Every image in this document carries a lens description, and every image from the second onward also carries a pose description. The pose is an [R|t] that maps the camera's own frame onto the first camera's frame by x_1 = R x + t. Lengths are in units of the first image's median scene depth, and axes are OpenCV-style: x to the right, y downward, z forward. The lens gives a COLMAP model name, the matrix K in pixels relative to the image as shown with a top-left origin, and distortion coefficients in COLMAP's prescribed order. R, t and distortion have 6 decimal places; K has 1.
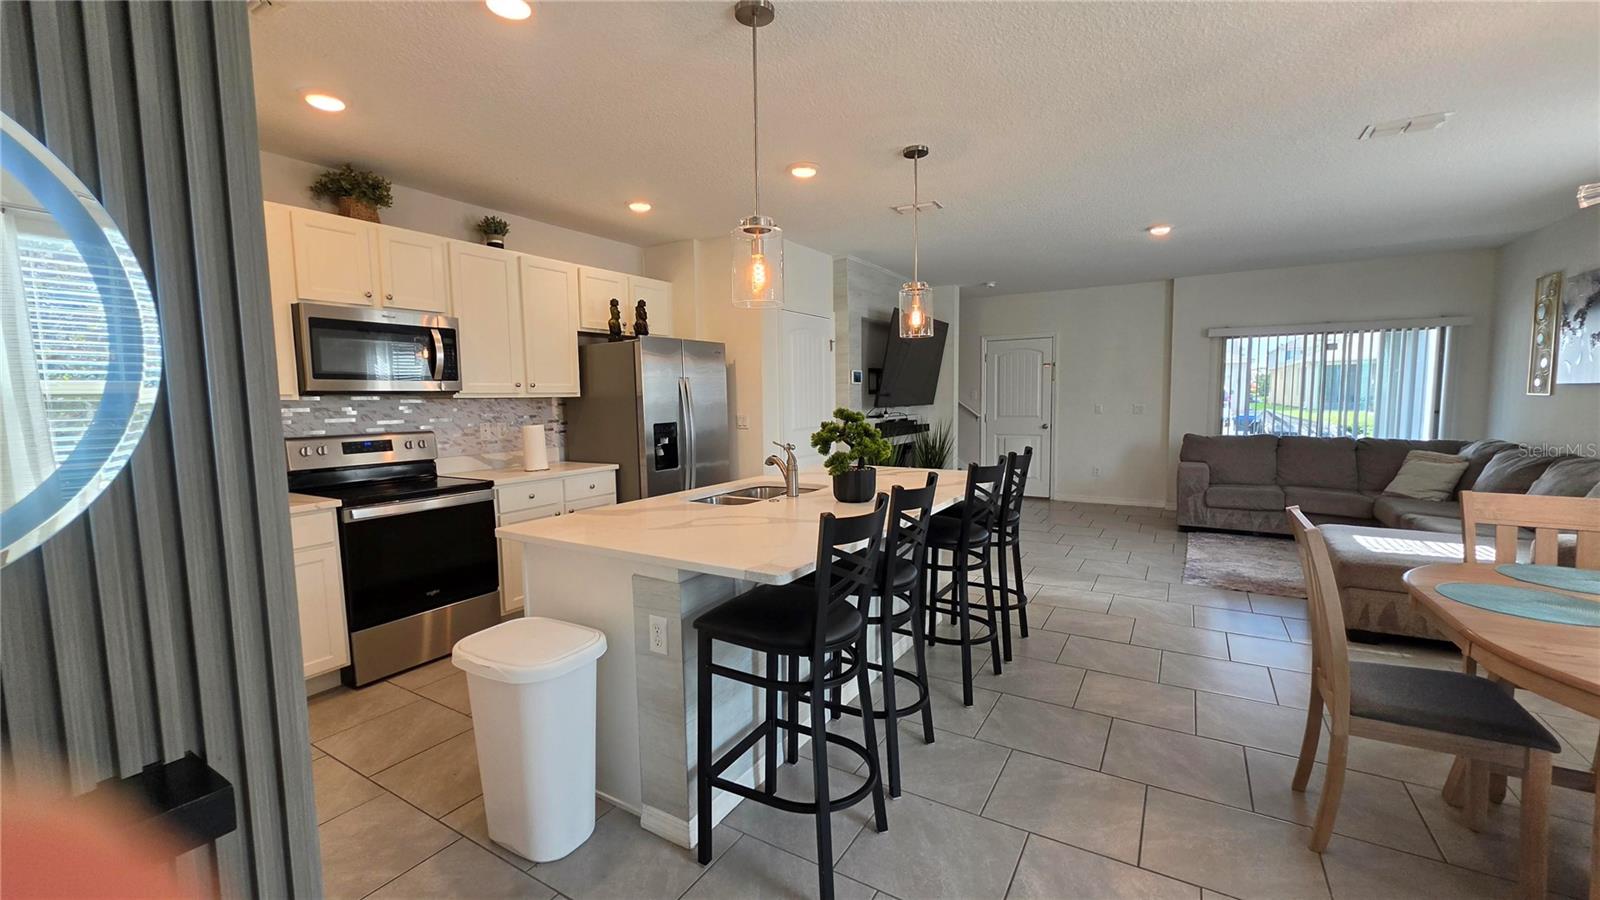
lens RADIAL K [[639.1, 0, 799.6], [0, 639.1, 455.8], [0, 0, 1]] dist [-0.005506, 0.000850]
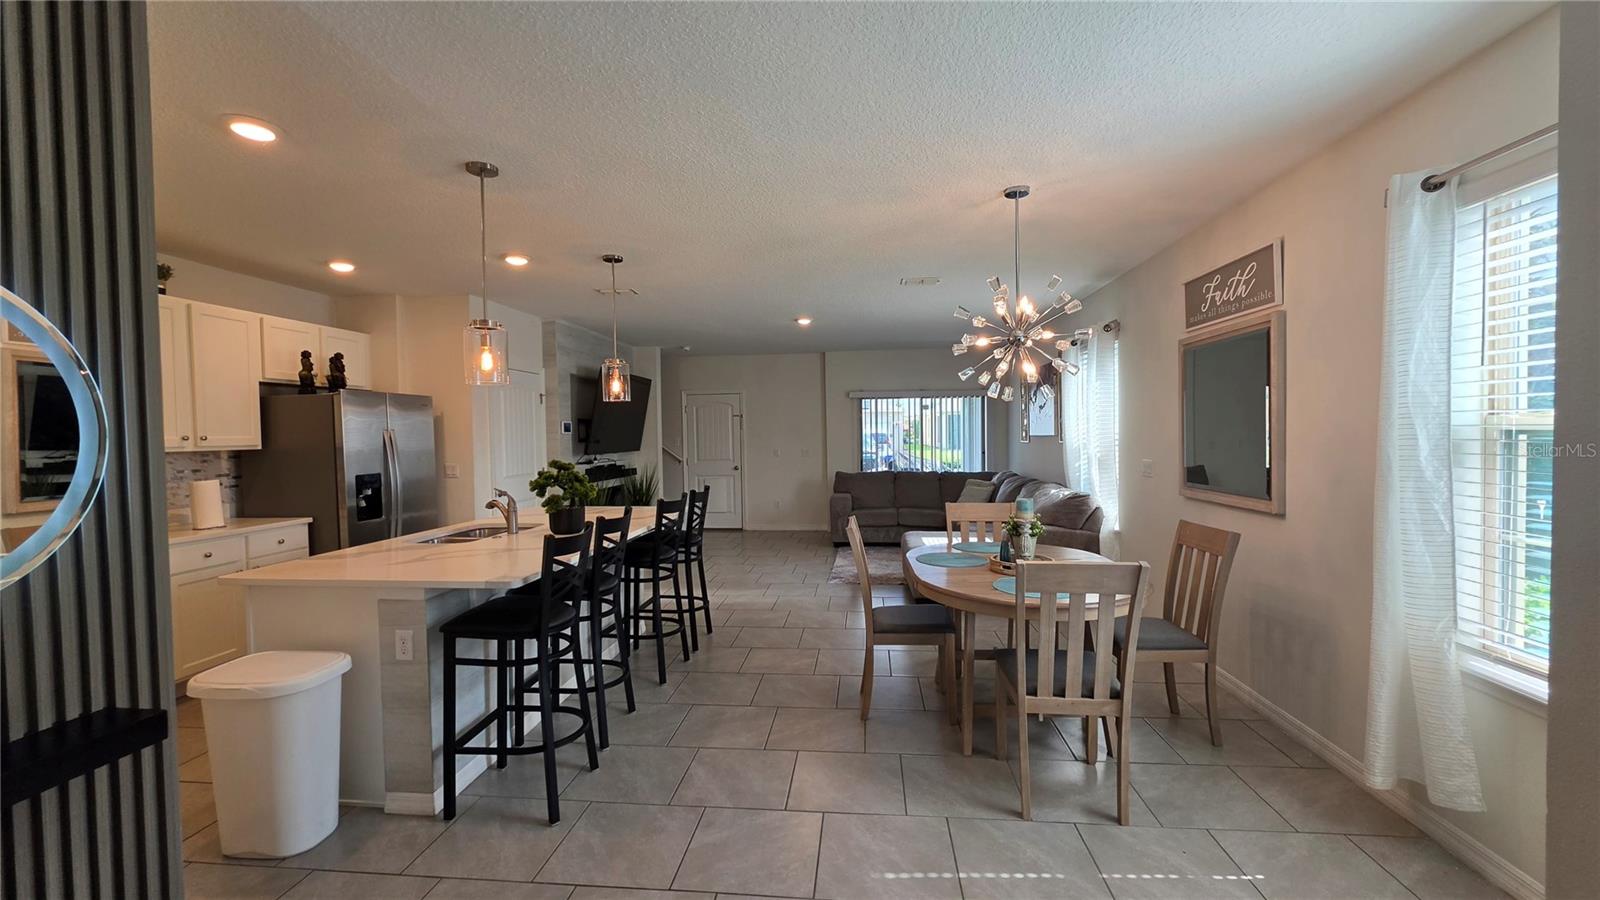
lens RADIAL K [[639.1, 0, 805.3], [0, 639.1, 453.1], [0, 0, 1]] dist [-0.005506, 0.000850]
pose [[0.901690, -0.012093, 0.432213, -0.022797], [0.042215, 0.997295, -0.060165, 0.006021], [-0.430317, 0.072496, 0.899762, -0.234392]]
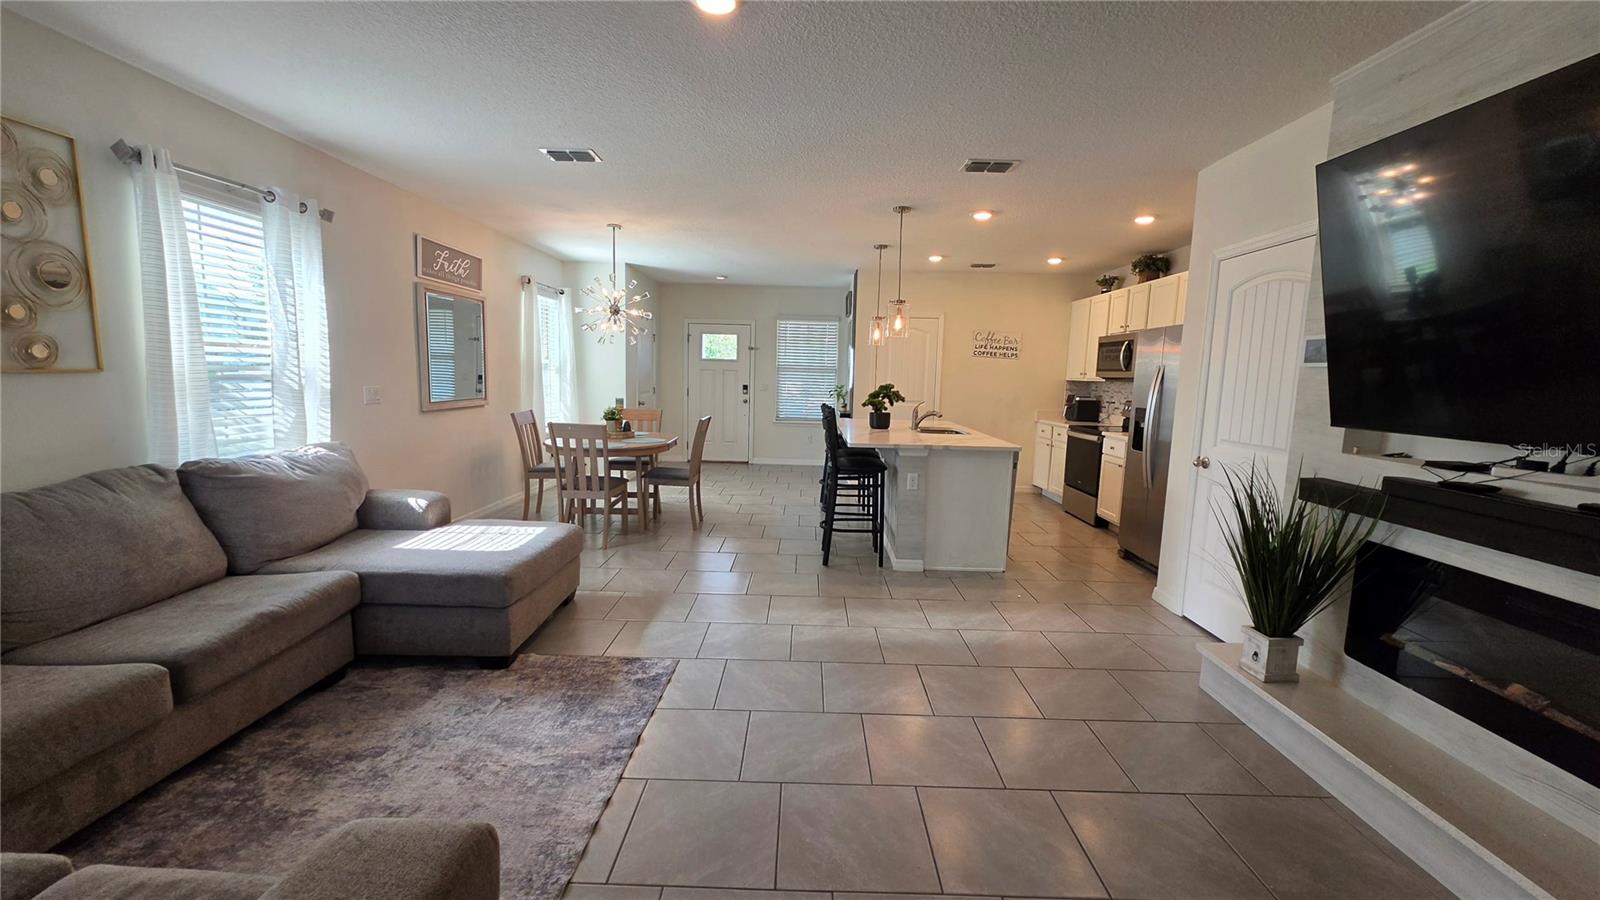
lens RADIAL K [[639.1, 0, 805.2], [0, 639.1, 451.9], [0, 0, 1]] dist [-0.005506, 0.000850]
pose [[-0.859320, 0.056051, -0.508358, 0.901647], [-0.061874, 0.975282, 0.212125, -0.184831], [0.507682, 0.213737, -0.834611, 1.751712]]
